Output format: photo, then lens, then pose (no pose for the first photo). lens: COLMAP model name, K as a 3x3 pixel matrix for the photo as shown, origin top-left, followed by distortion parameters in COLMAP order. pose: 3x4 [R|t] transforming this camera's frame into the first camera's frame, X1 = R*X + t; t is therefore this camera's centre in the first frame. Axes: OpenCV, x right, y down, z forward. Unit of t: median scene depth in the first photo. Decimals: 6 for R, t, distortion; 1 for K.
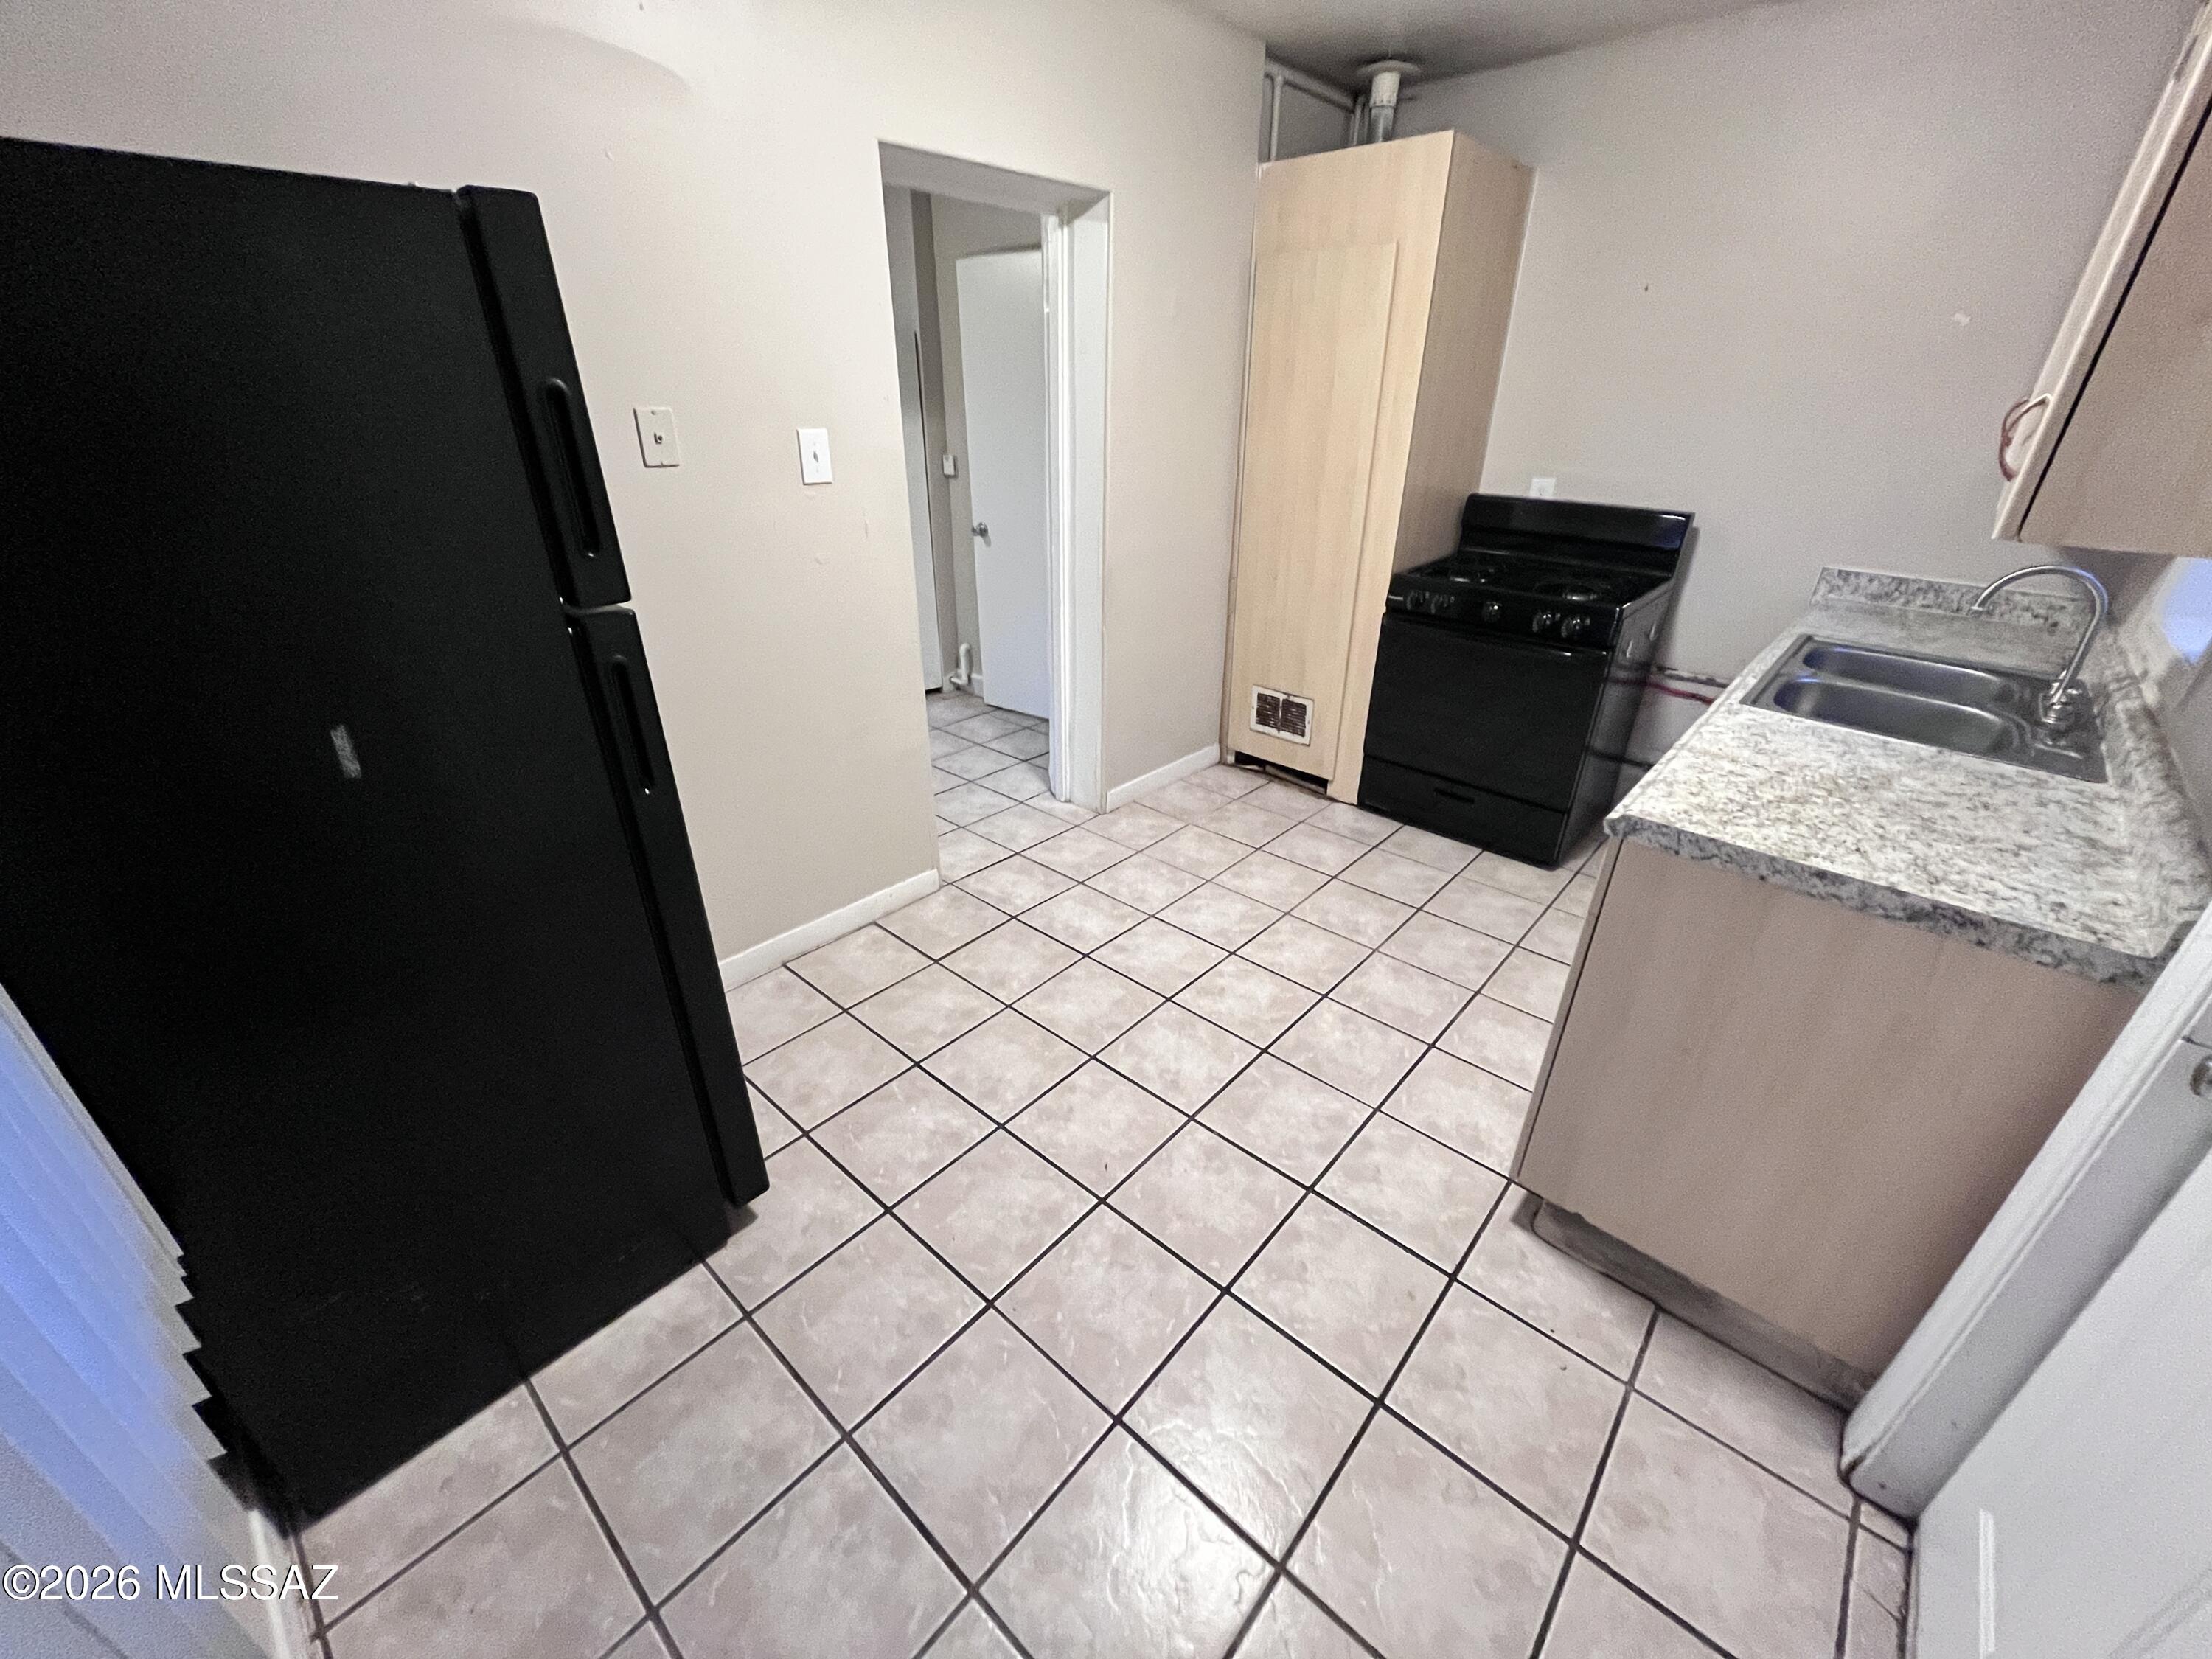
lens RADIAL K [[890.9, 0, 1111.0], [0, 890.9, 830.3], [0, 0, 1]] dist [-0.002759, -0.000085]
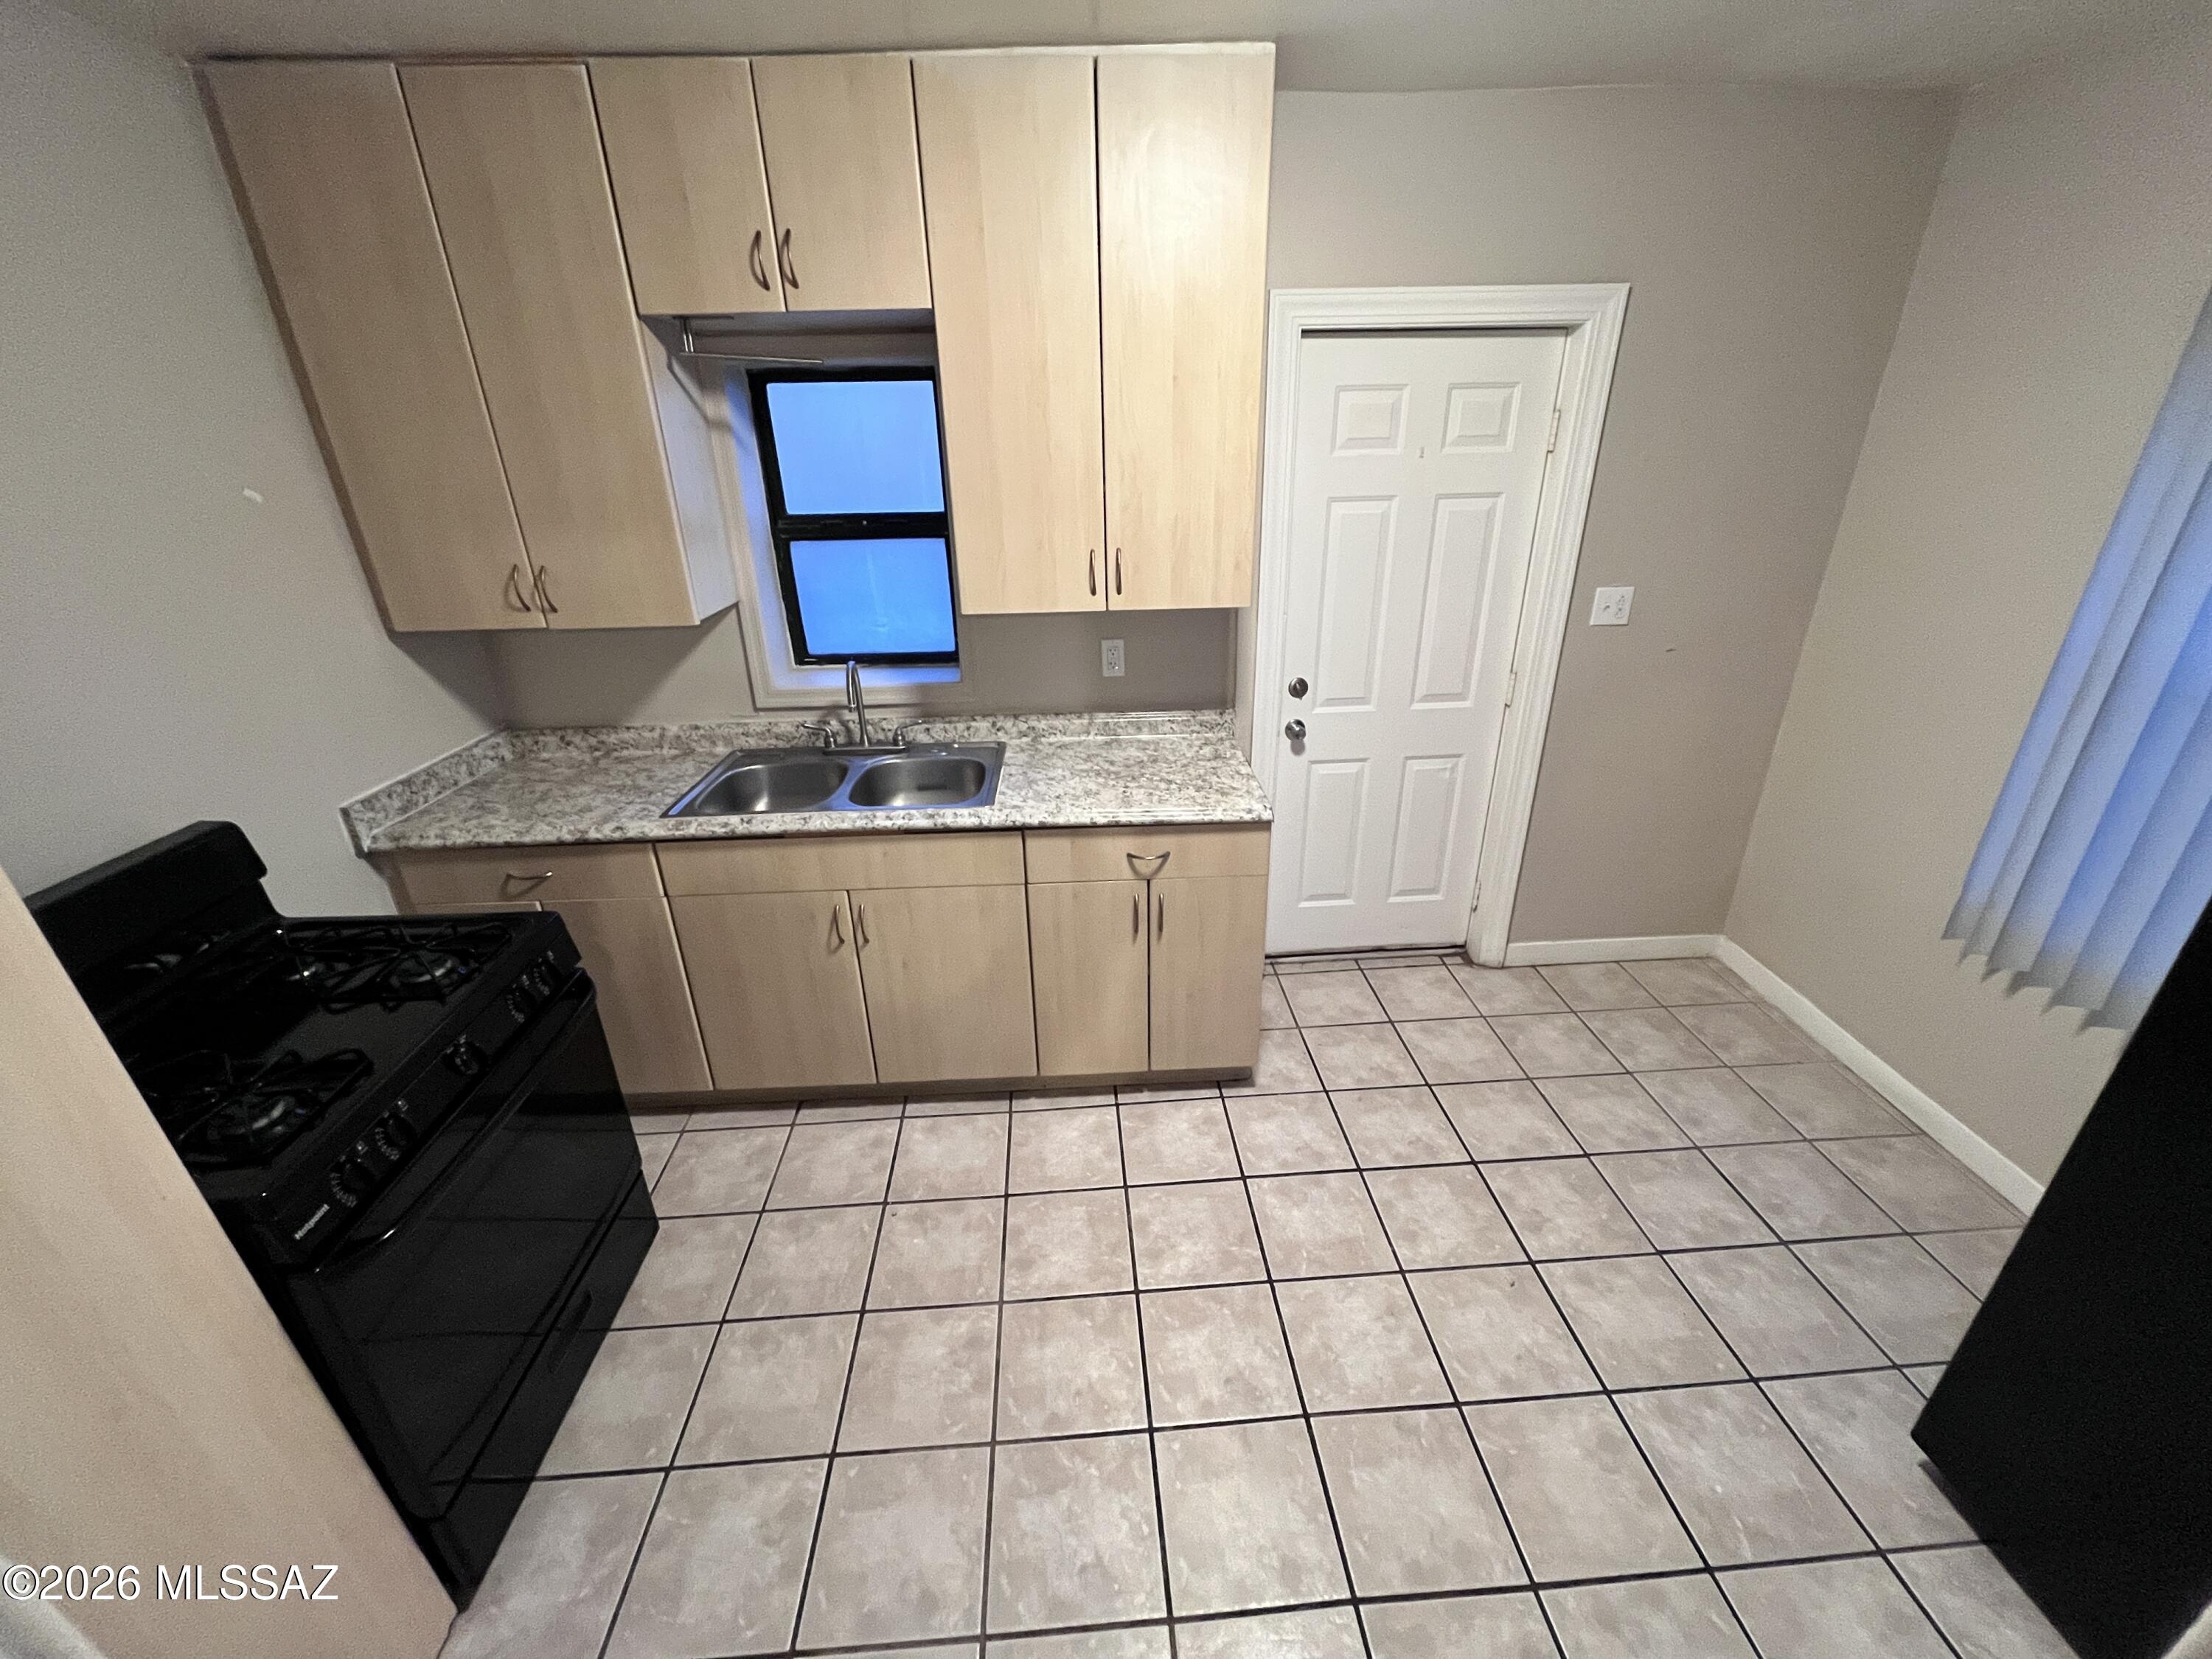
lens RADIAL K [[890.9, 0, 1108.7], [0, 890.9, 827.1], [0, 0, 1]] dist [-0.002759, -0.000085]
pose [[-0.705739, -0.286998, 0.647738, -0.198679], [0.329417, 0.676502, 0.658657, -0.856361], [-0.627229, 0.678216, -0.382892, 1.361738]]
